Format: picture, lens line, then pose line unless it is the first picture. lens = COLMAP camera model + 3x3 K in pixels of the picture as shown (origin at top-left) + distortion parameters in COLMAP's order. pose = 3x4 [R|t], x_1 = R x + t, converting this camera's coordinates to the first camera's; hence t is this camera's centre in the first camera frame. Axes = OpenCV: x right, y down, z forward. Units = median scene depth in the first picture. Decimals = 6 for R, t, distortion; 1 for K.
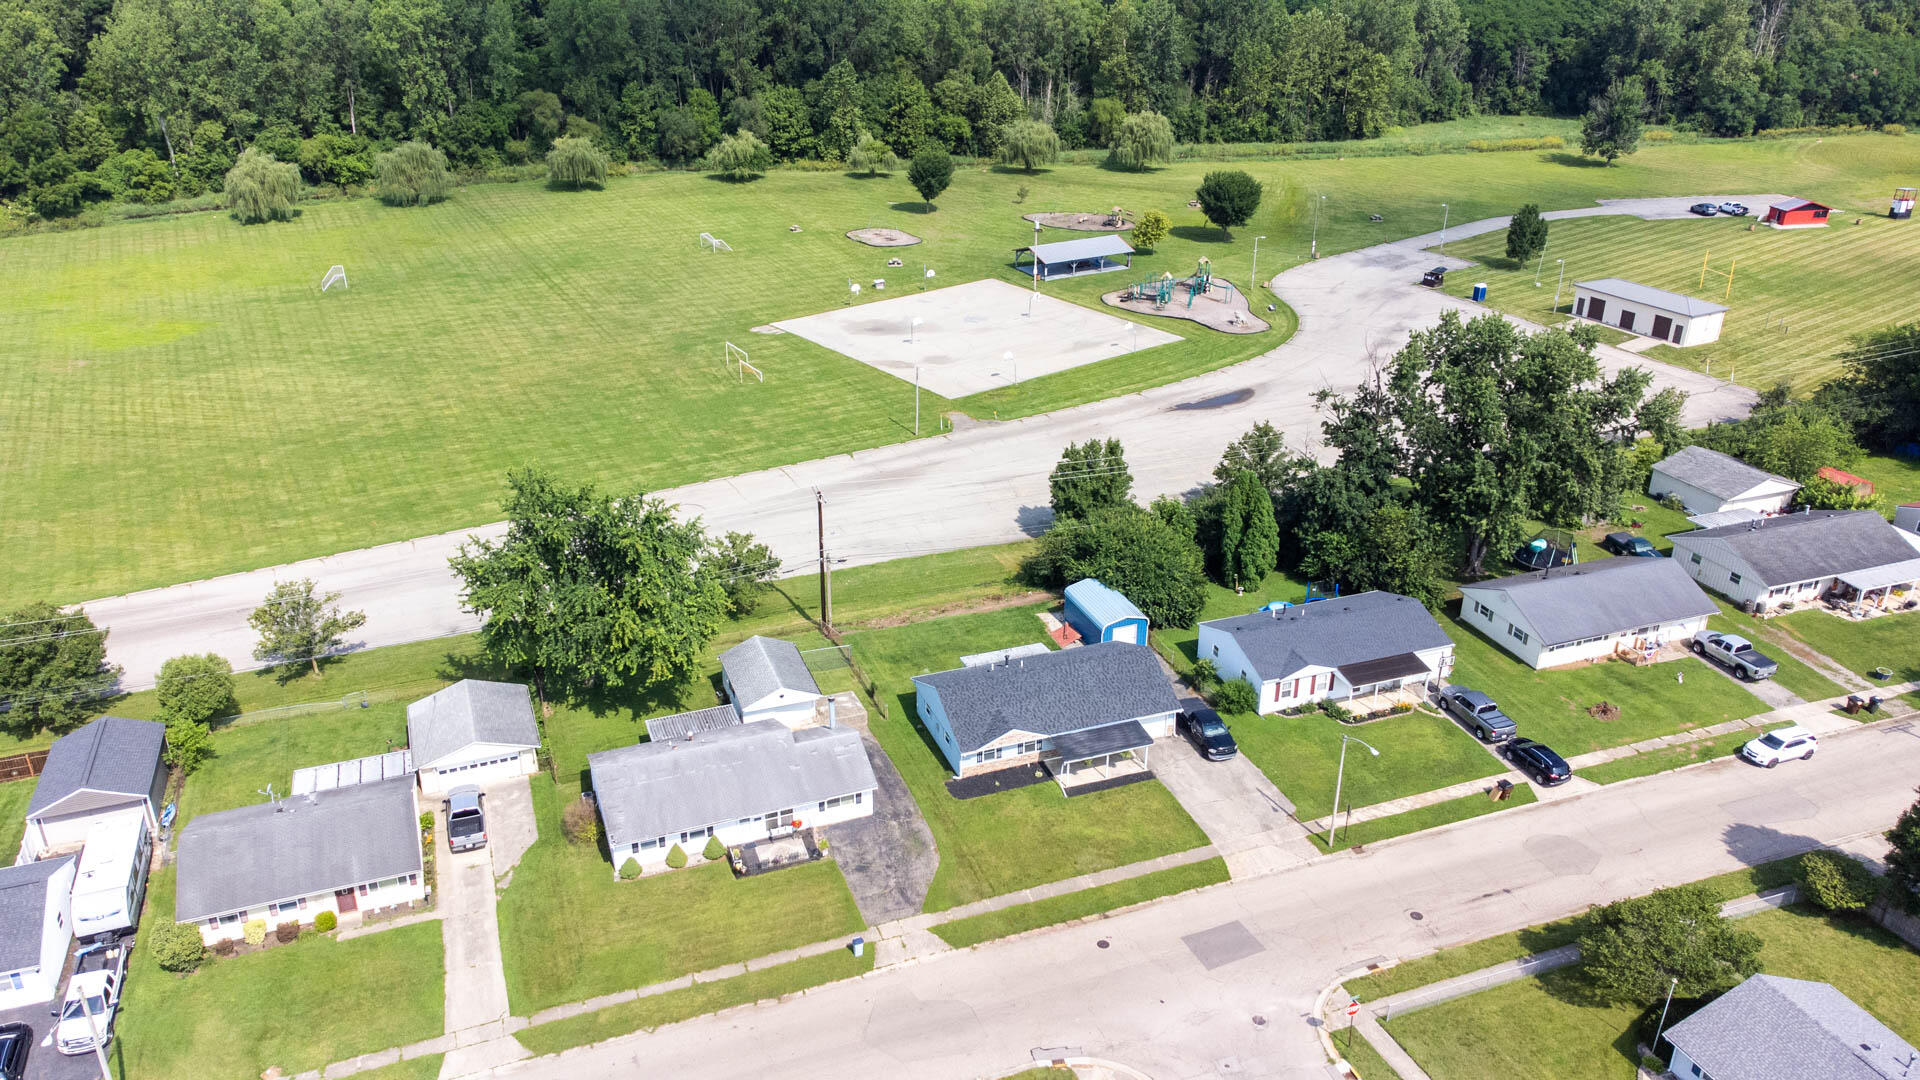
lens RADIAL K [[1429.2, 0, 955.7], [0, 1429.2, 535.7], [0, 0, 1]] dist [0.031614, 0.030547]
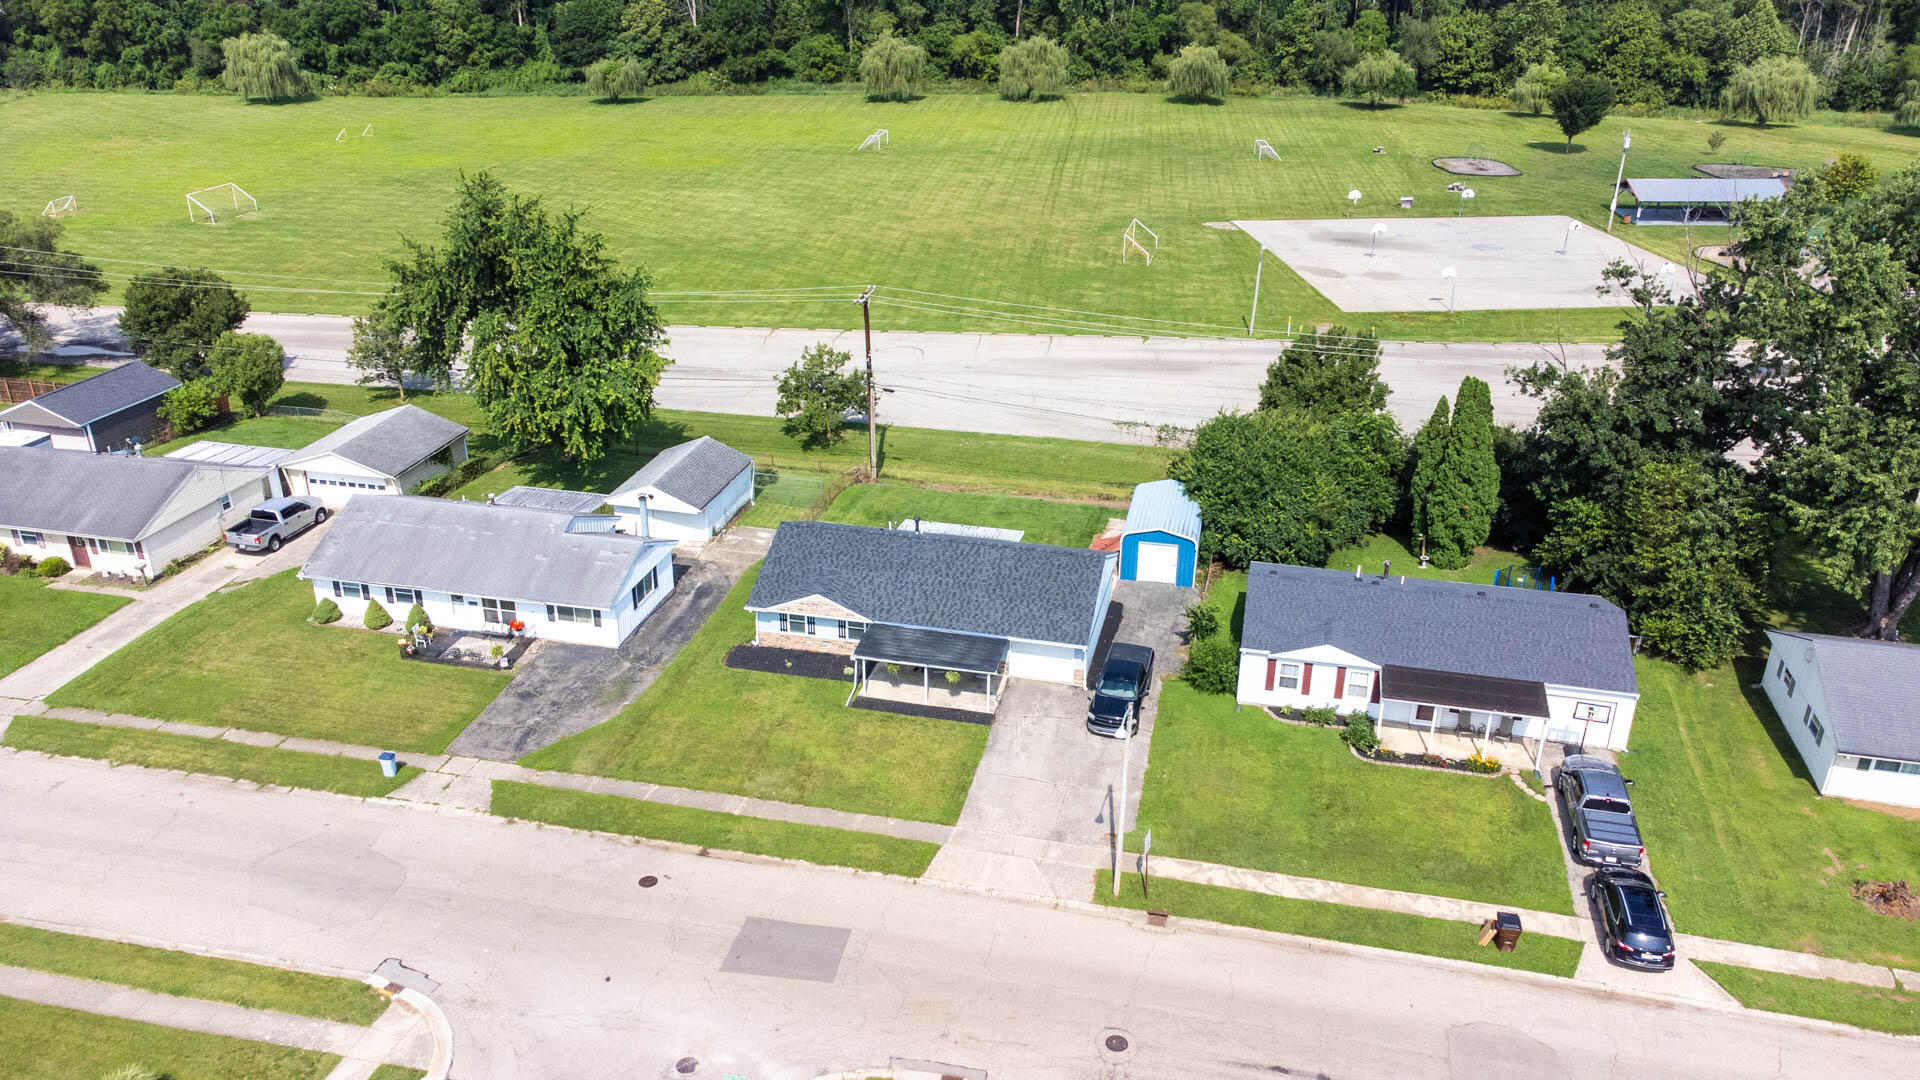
lens RADIAL K [[1429.2, 0, 955.7], [0, 1429.2, 535.7], [0, 0, 1]] dist [0.031614, 0.030547]
pose [[0.828663, 0.229398, -0.510581, 0.352318], [-0.235480, 0.970389, 0.053804, 0.042352], [0.507805, 0.075646, 0.858144, 0.336351]]
